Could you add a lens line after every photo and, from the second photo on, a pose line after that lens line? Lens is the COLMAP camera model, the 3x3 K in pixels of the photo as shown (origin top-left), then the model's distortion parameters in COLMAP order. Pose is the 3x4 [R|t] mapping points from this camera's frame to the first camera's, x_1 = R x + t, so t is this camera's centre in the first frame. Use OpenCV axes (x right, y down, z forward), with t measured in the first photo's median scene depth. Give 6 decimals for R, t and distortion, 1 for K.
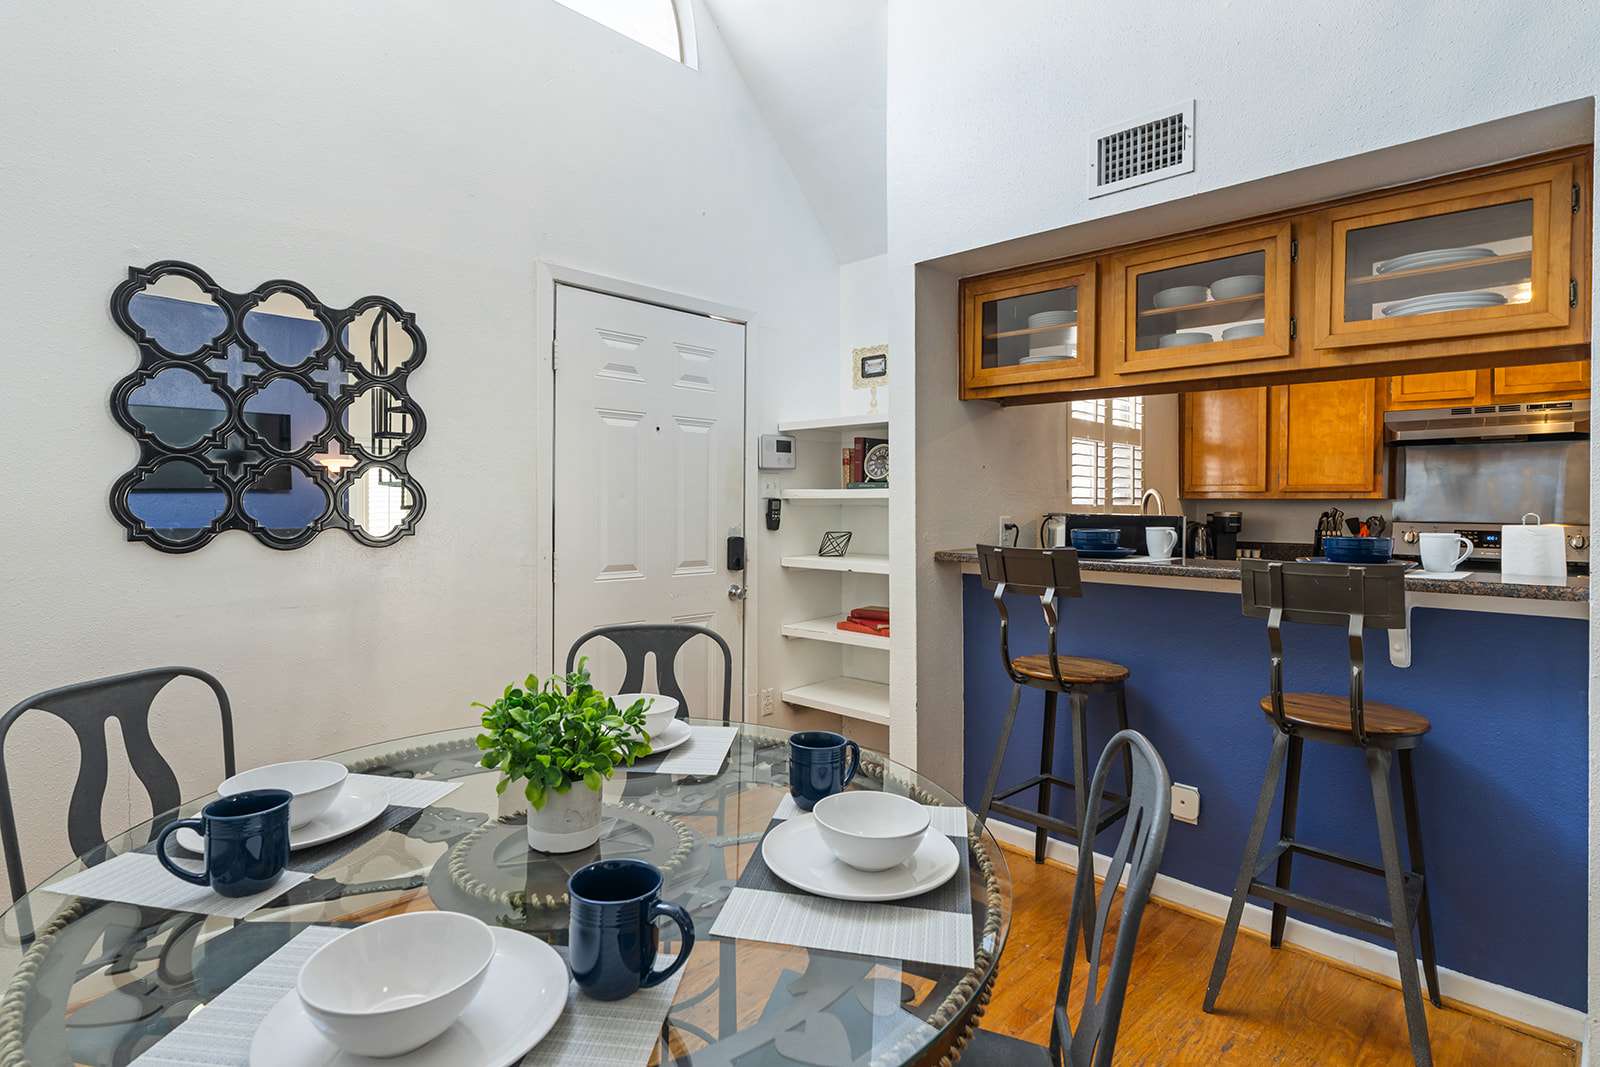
lens RADIAL K [[825.5, 0, 800.0], [0, 825.5, 533.5], [0, 0, 1]] dist [0.000185, -0.000134]
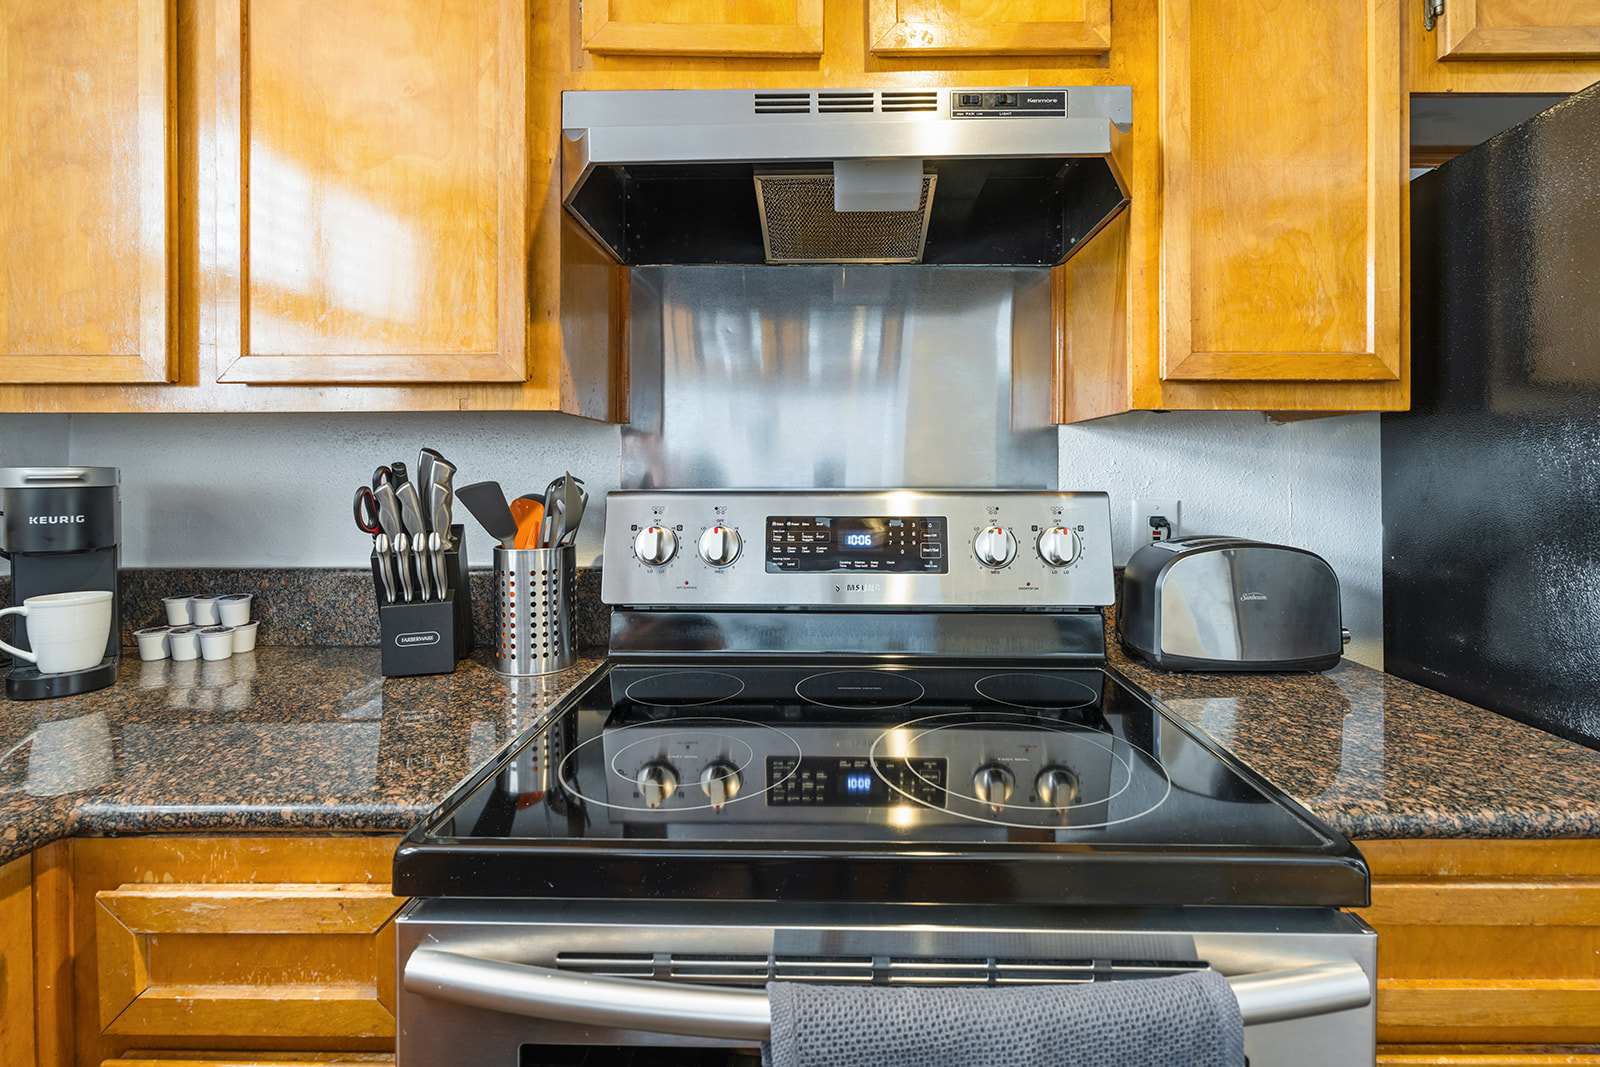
lens RADIAL K [[761.8, 0, 803.6], [0, 761.8, 471.8], [0, 0, 1]] dist [-0.000761, -0.000026]
pose [[0.730475, -0.006944, 0.682904, 0.575307], [0.024723, 0.999562, -0.016281, -0.016760], [-0.682492, 0.028776, 0.730327, 0.744391]]
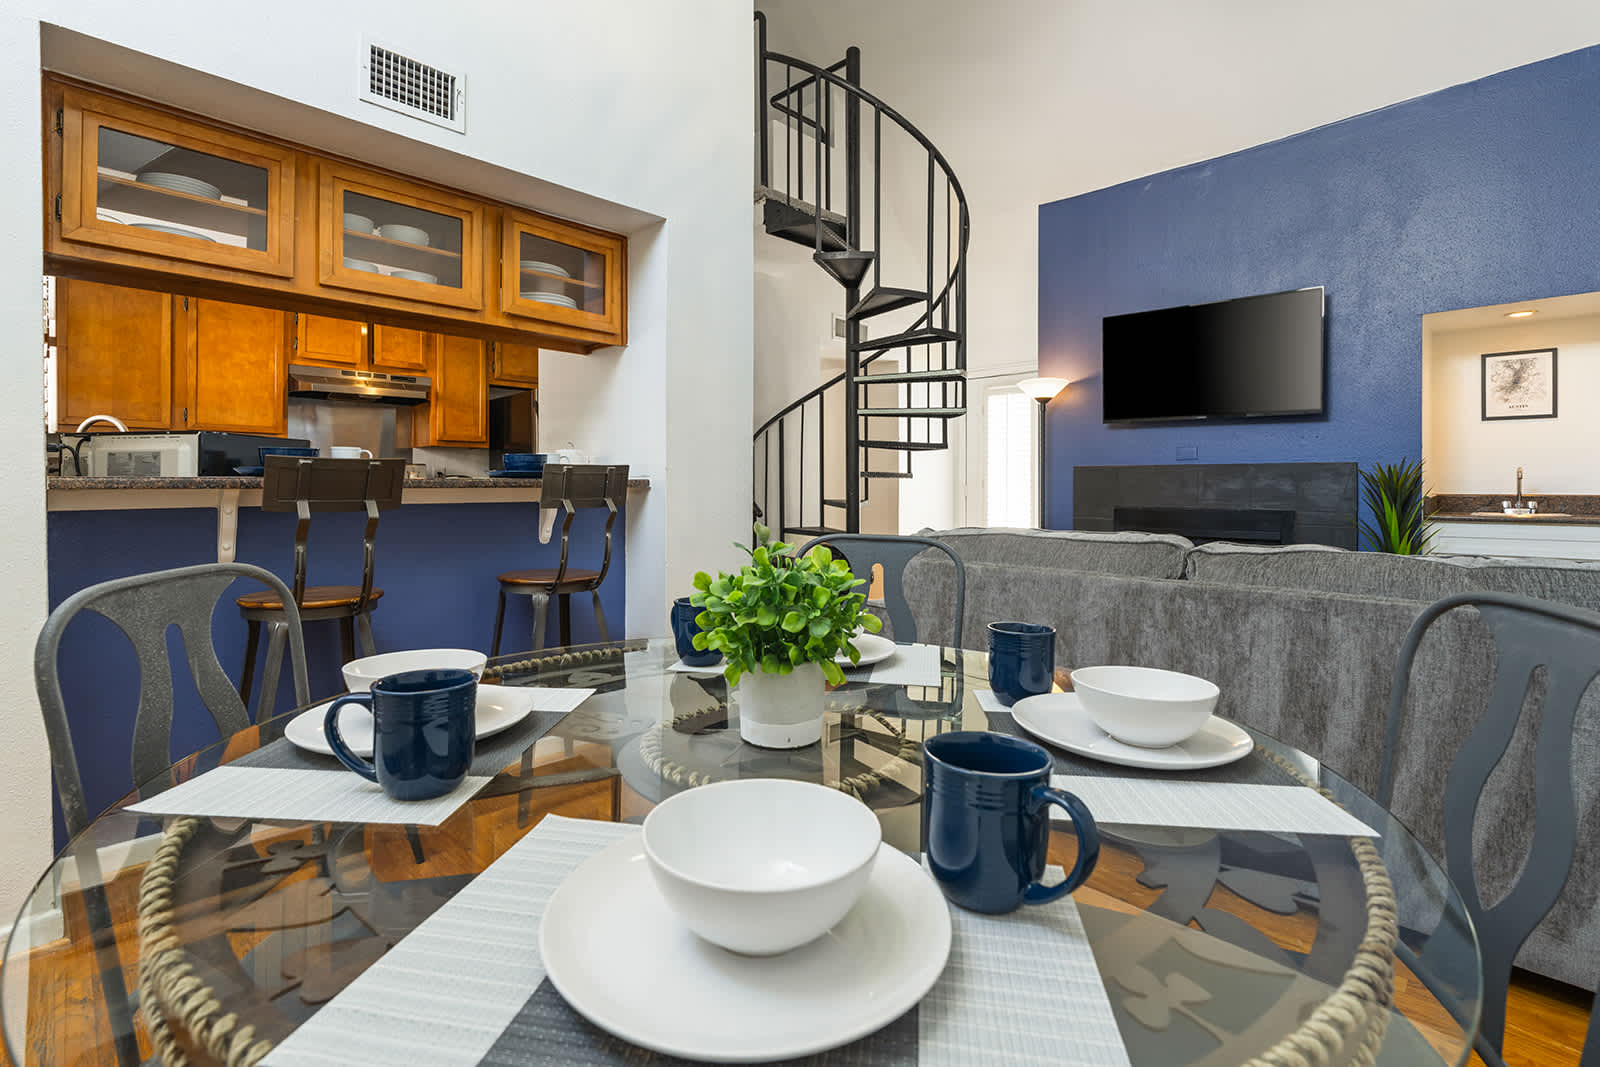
lens RADIAL K [[761.8, 0, 803.6], [0, 761.8, 471.8], [0, 0, 1]] dist [-0.000761, -0.000026]
pose [[-0.008968, 0.011062, 0.999899, -0.318212], [0.030611, 0.999473, -0.010783, 0.030207], [-0.999491, 0.030511, -0.009302, 0.307241]]
